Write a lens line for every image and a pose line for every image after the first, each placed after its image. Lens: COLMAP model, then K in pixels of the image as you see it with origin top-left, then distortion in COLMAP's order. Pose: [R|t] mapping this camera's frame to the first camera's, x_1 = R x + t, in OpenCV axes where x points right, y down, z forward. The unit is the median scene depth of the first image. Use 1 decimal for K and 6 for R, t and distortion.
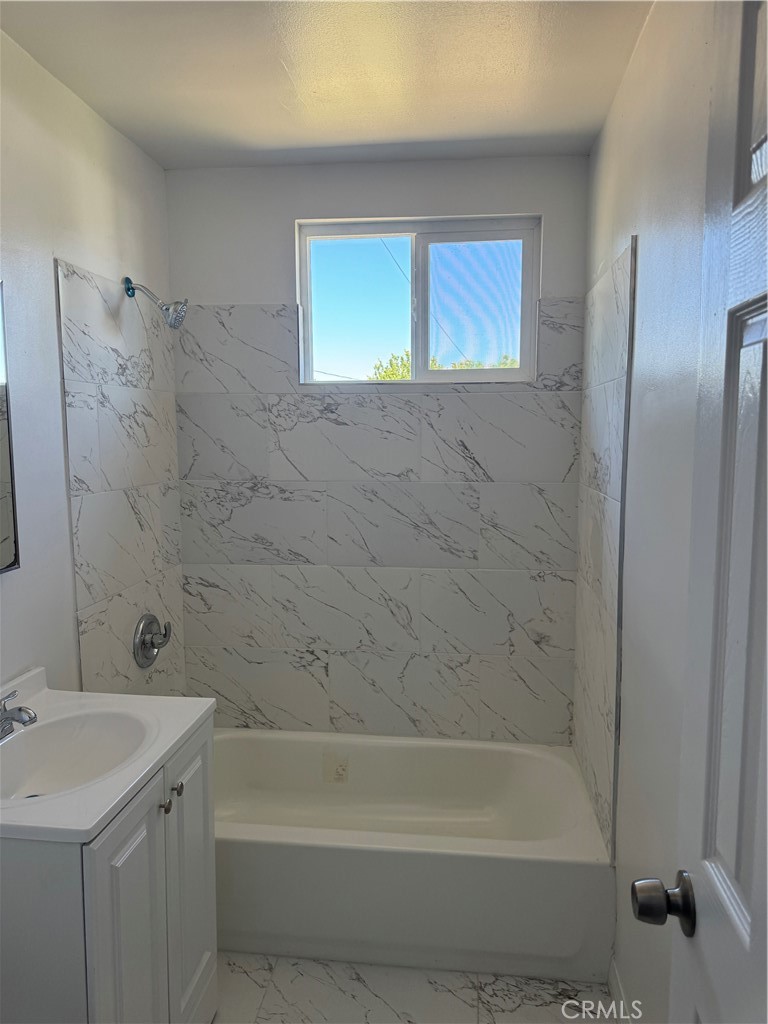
lens RADIAL K [[702.8, 0, 395.4], [0, 702.8, 509.9], [0, 0, 1]] dist [0.113409, -0.208380]
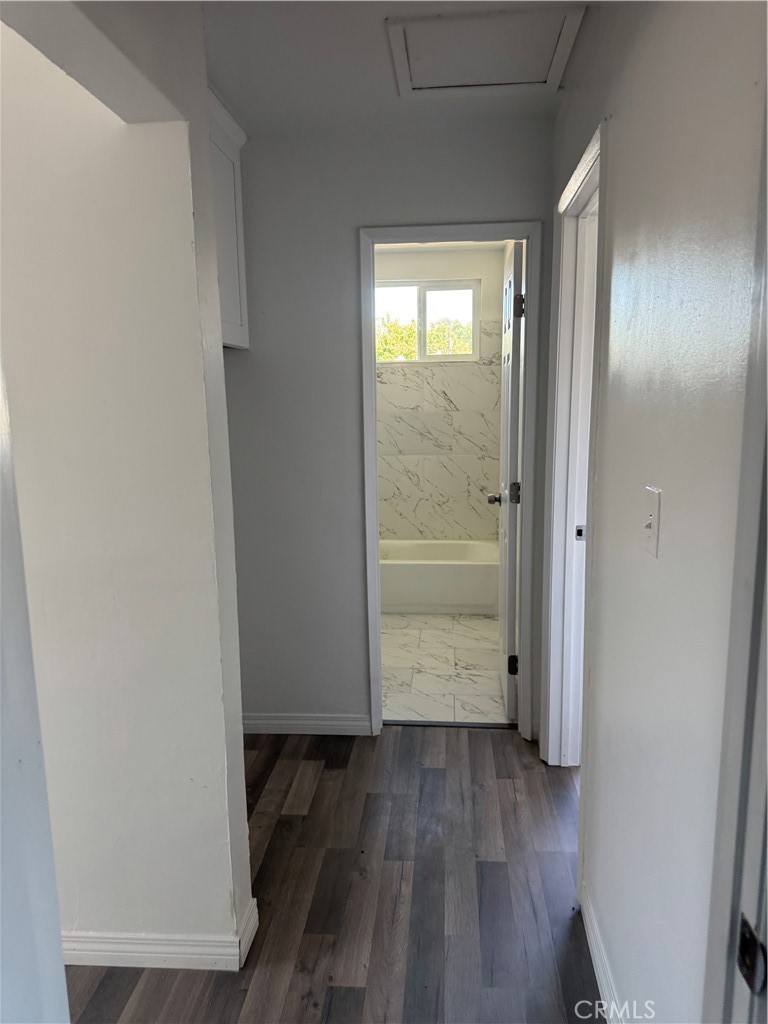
lens RADIAL K [[724.3, 0, 388.3], [0, 724.3, 532.2], [0, 0, 1]] dist [0.002633, -0.003373]
pose [[0.999632, -0.018367, 0.019956, -0.114153], [0.016637, 0.996353, 0.083685, 0.130243], [-0.021420, -0.083322, 0.996292, -1.105491]]
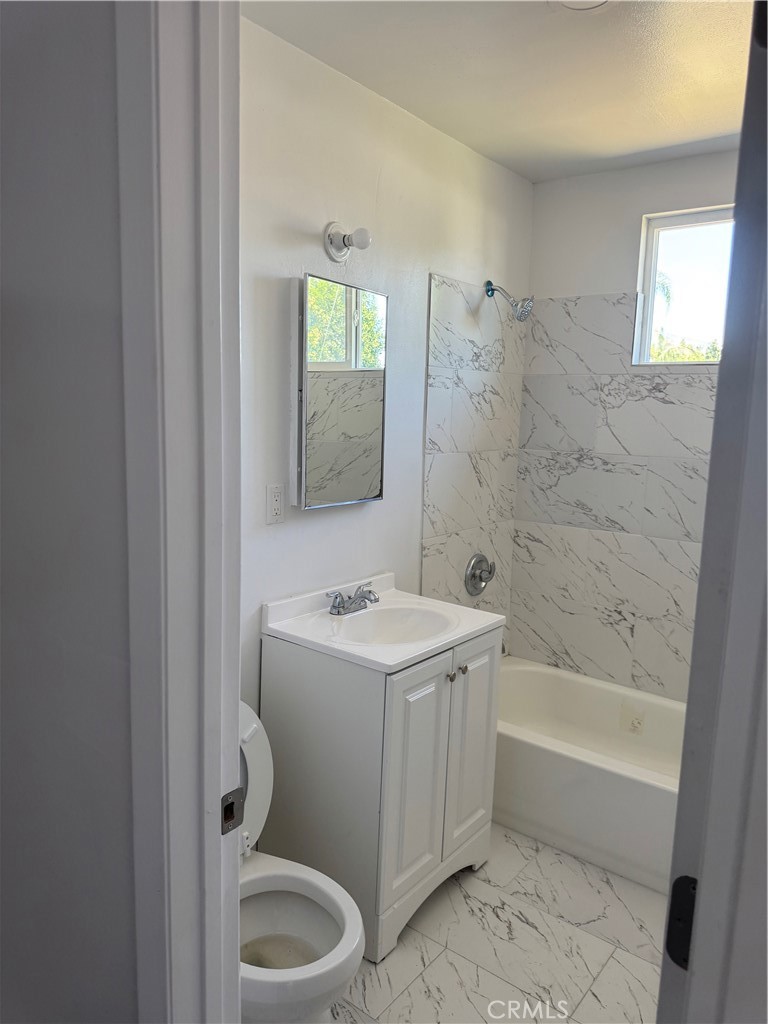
lens RADIAL K [[724.3, 0, 388.3], [0, 724.3, 532.2], [0, 0, 1]] dist [0.002633, -0.003373]
pose [[0.842624, 0.107977, -0.527566, 0.165549], [-0.080696, 0.993947, 0.074545, 0.023822], [0.532422, -0.020241, 0.846237, -0.145376]]
